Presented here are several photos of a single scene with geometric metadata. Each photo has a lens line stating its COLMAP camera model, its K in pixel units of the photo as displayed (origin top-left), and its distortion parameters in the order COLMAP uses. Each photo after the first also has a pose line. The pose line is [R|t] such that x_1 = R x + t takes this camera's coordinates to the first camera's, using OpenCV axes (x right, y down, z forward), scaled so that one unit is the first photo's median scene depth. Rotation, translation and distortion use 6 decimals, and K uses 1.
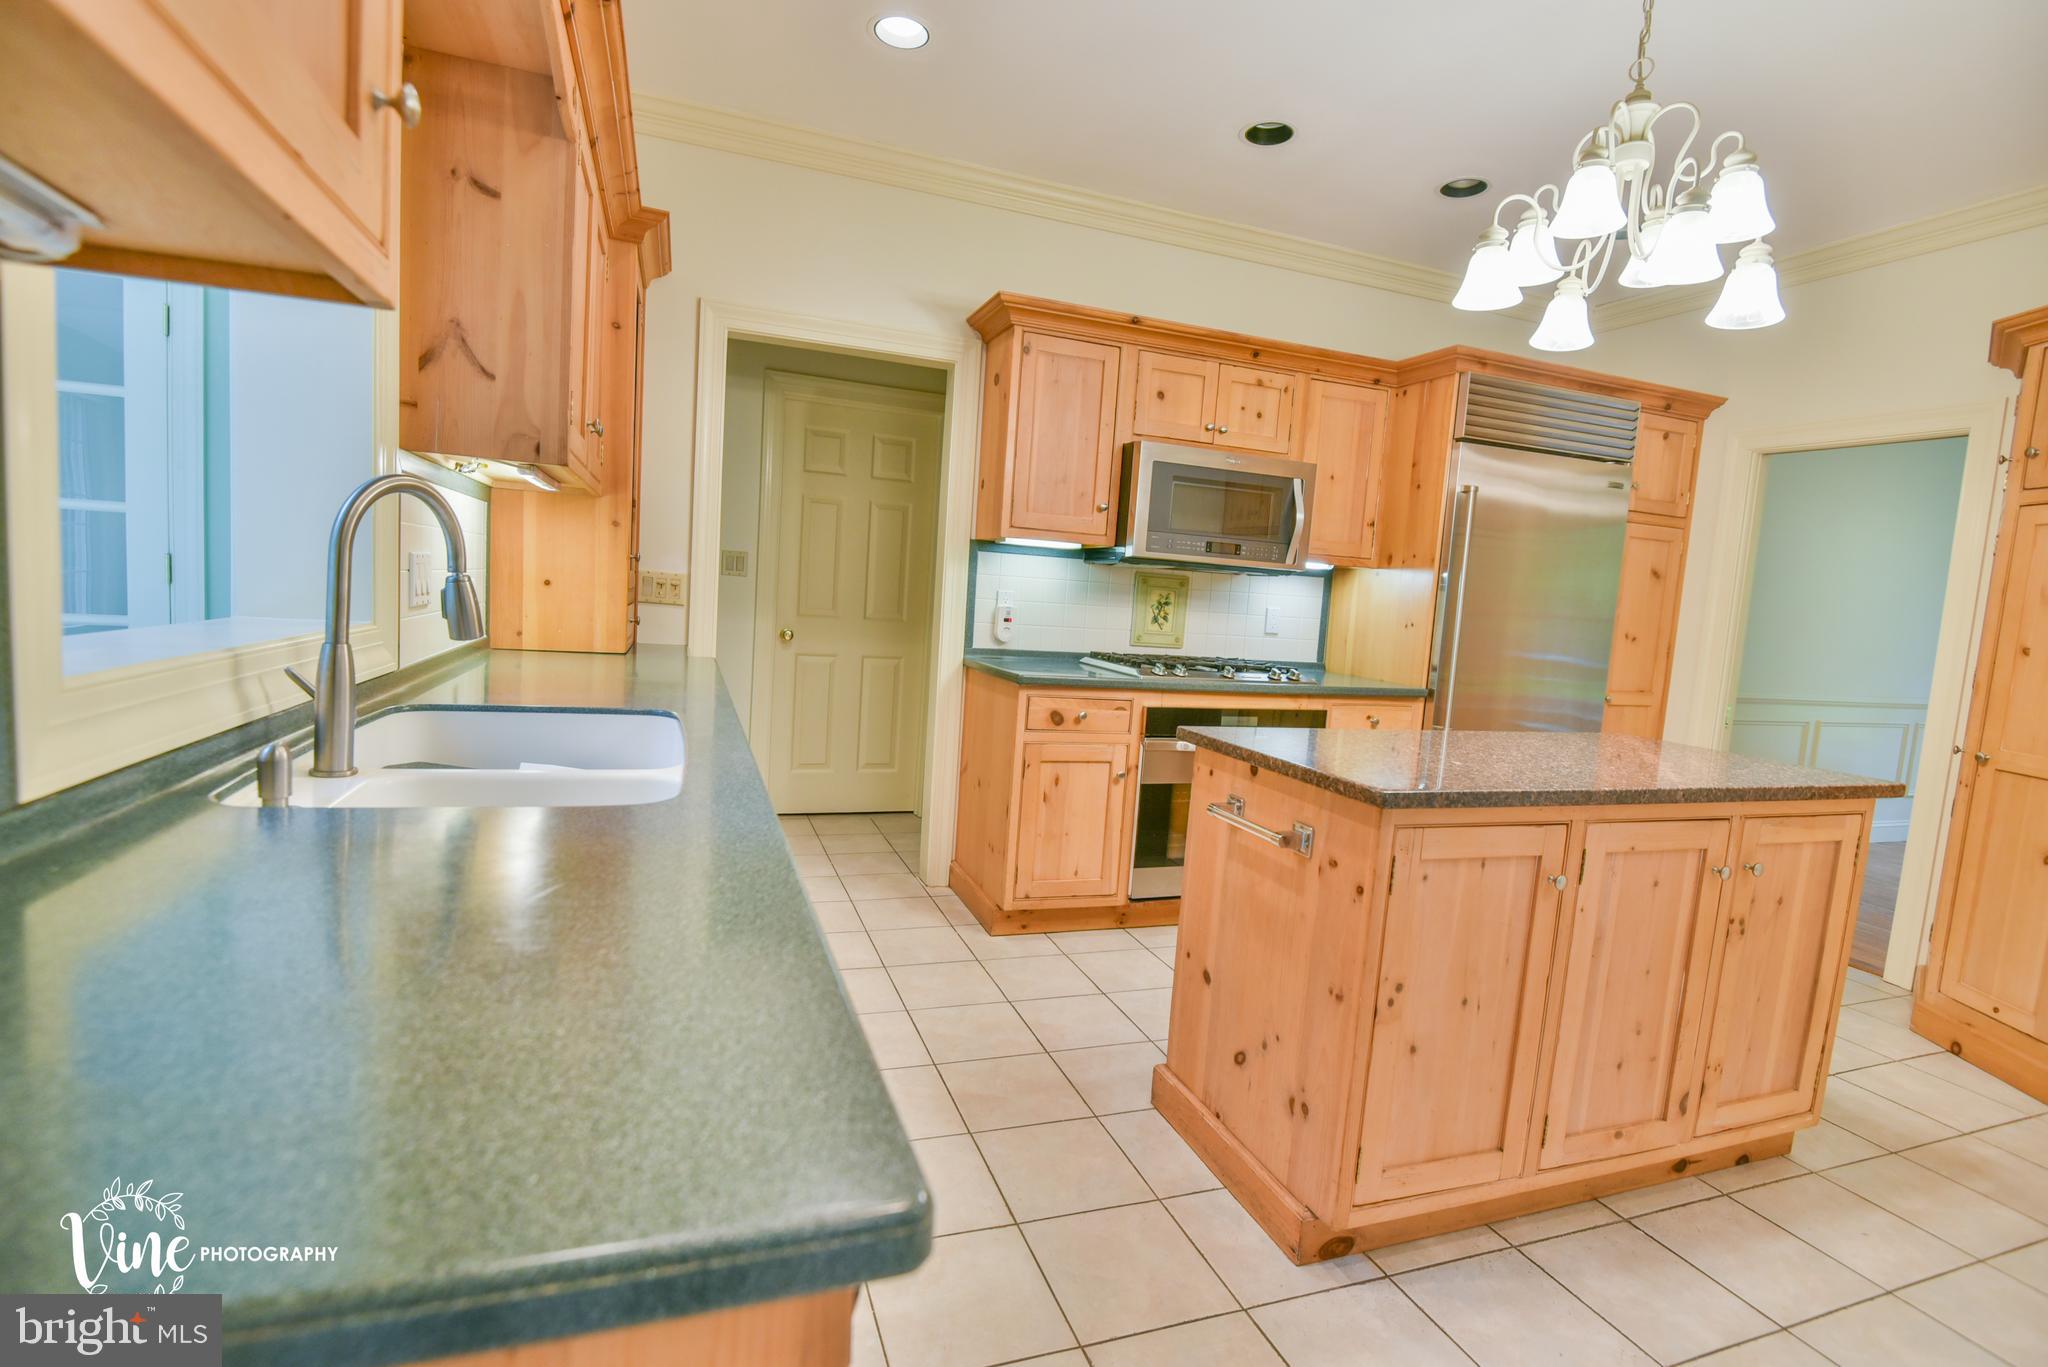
lens RADIAL K [[943.8, 0, 1017.0], [0, 943.8, 682.7], [0, 0, 1]] dist [-0.009178, -0.005114]
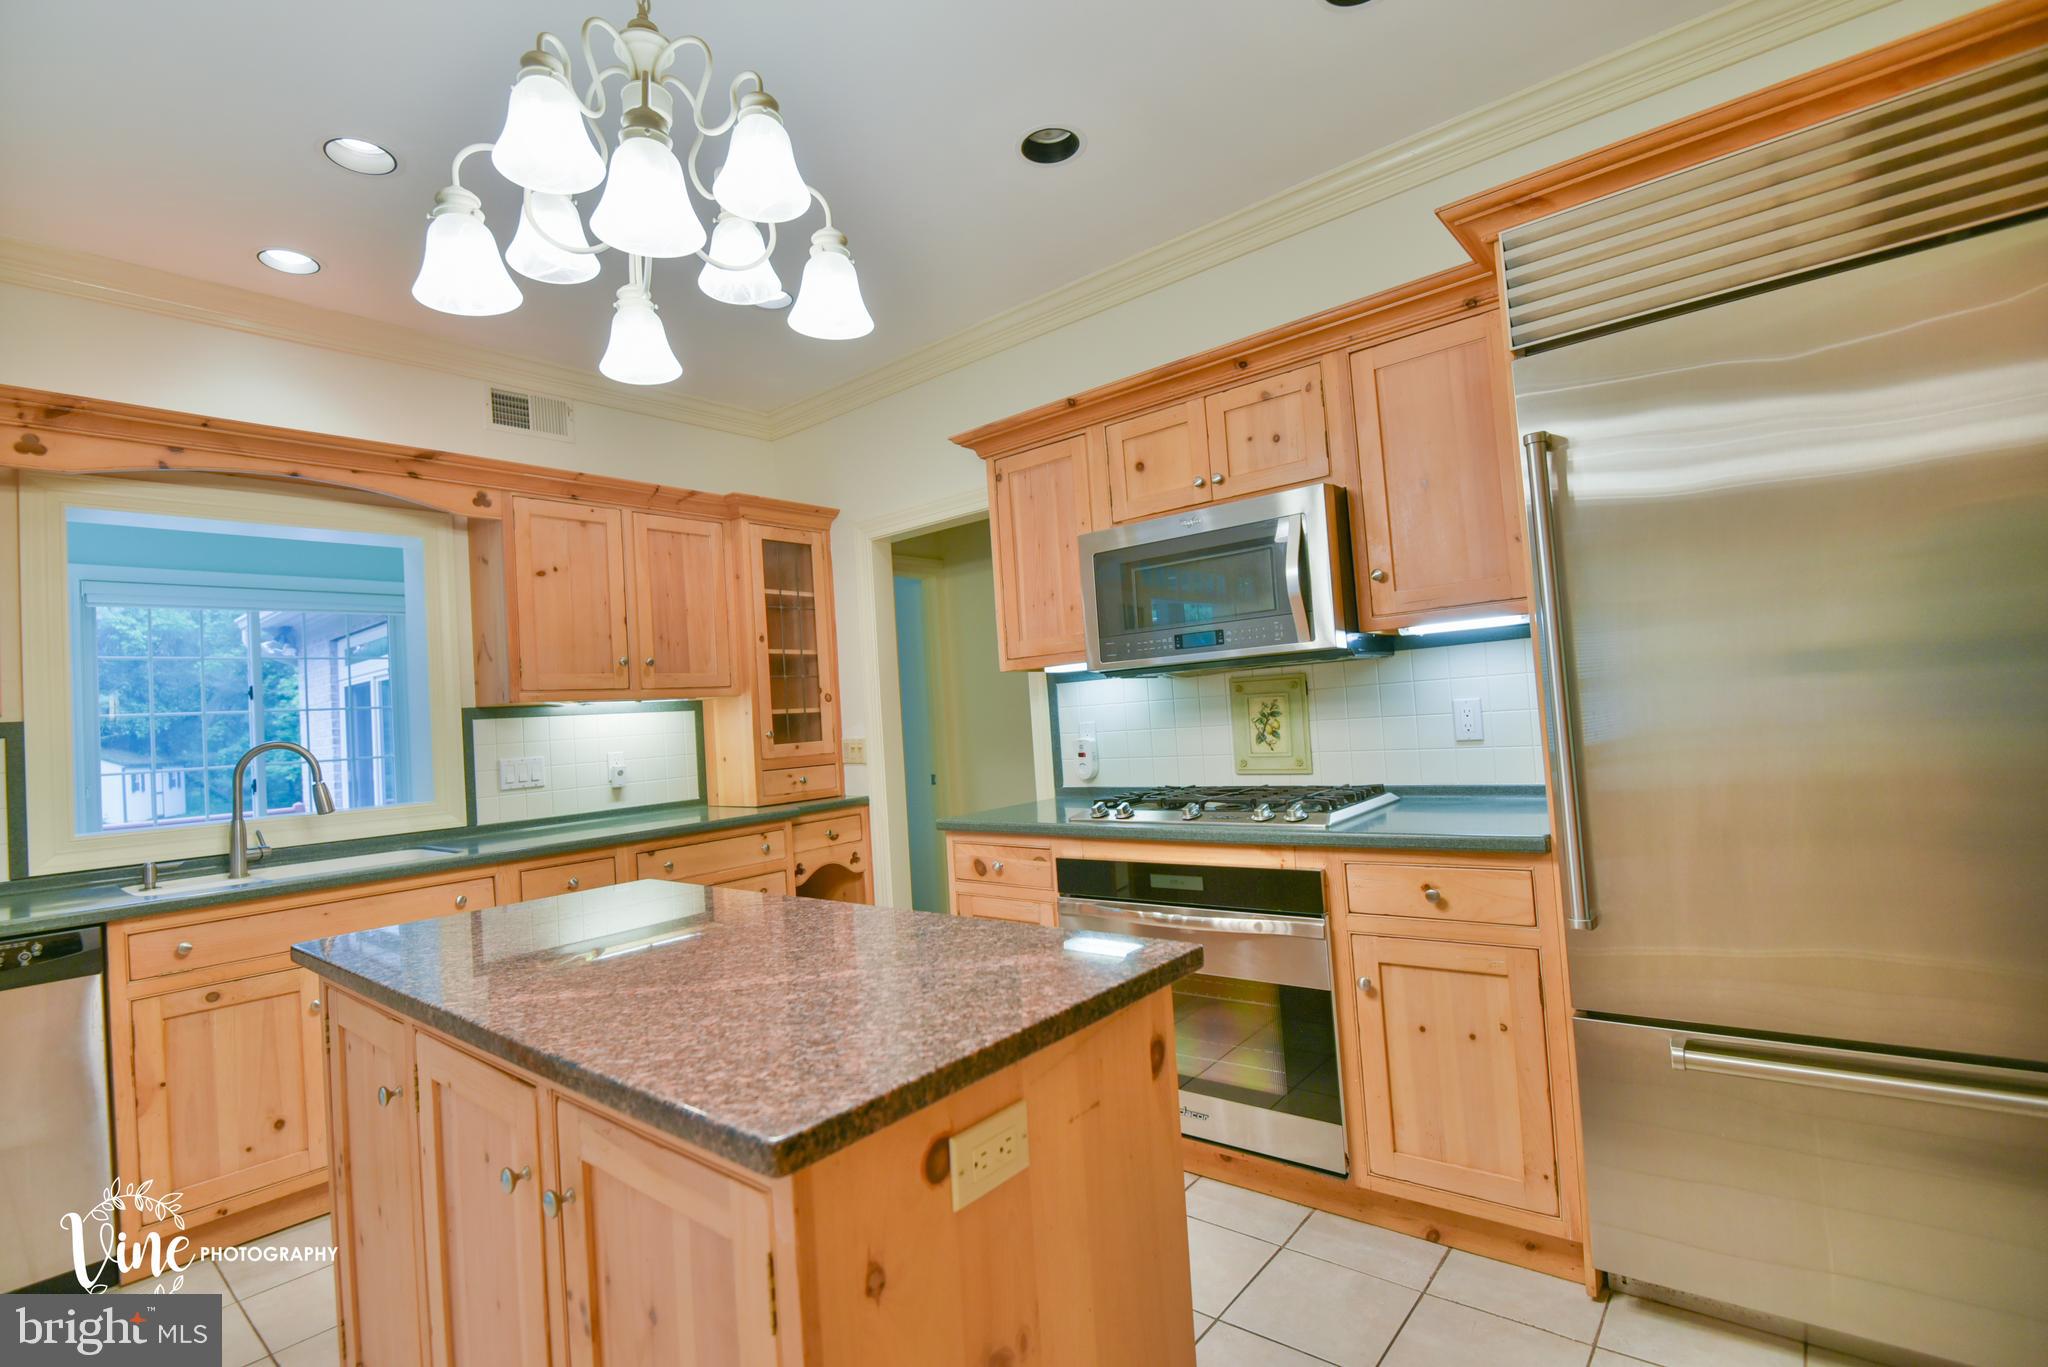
lens RADIAL K [[943.8, 0, 1018.7], [0, 943.8, 680.6], [0, 0, 1]] dist [-0.009178, -0.005114]
pose [[0.499319, -0.132975, -0.856153, 0.738141], [0.015167, 0.989342, -0.144815, -0.007197], [0.866285, 0.059323, 0.496014, 0.497836]]
